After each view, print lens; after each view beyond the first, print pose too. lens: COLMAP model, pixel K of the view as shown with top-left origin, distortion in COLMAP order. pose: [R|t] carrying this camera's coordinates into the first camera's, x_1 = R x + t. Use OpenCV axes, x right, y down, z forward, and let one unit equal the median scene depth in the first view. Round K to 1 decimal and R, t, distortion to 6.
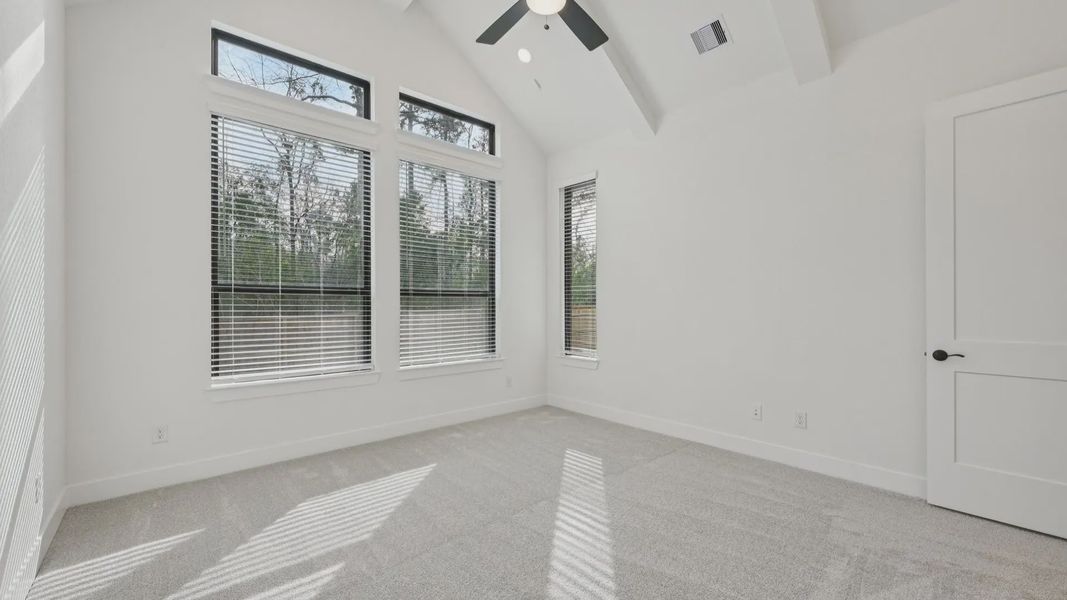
lens RADIAL K [[421.2, 0, 535.8], [0, 421.2, 303.3], [0, 0, 1]] dist [-0.000091, -0.000070]
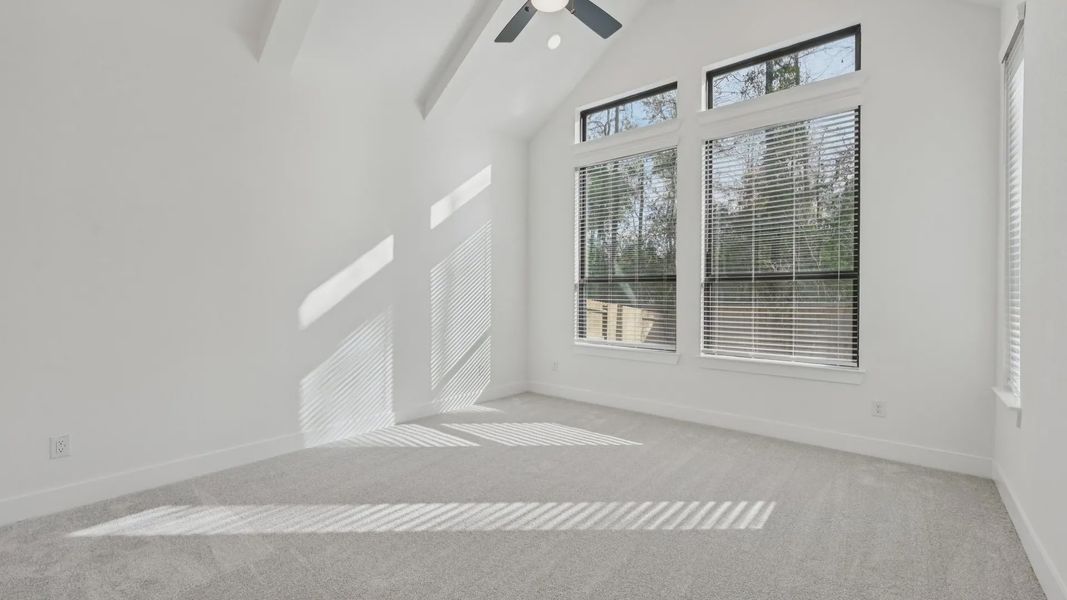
lens RADIAL K [[423.0, 0, 535.0], [0, 423.0, 301.3], [0, 0, 1]] dist [0.000109, 0.000142]
pose [[0.166715, 0.015885, -0.985877, 0.724668], [0.009564, 0.999797, 0.017727, 0.006463], [0.985959, -0.012384, 0.166529, 0.549444]]
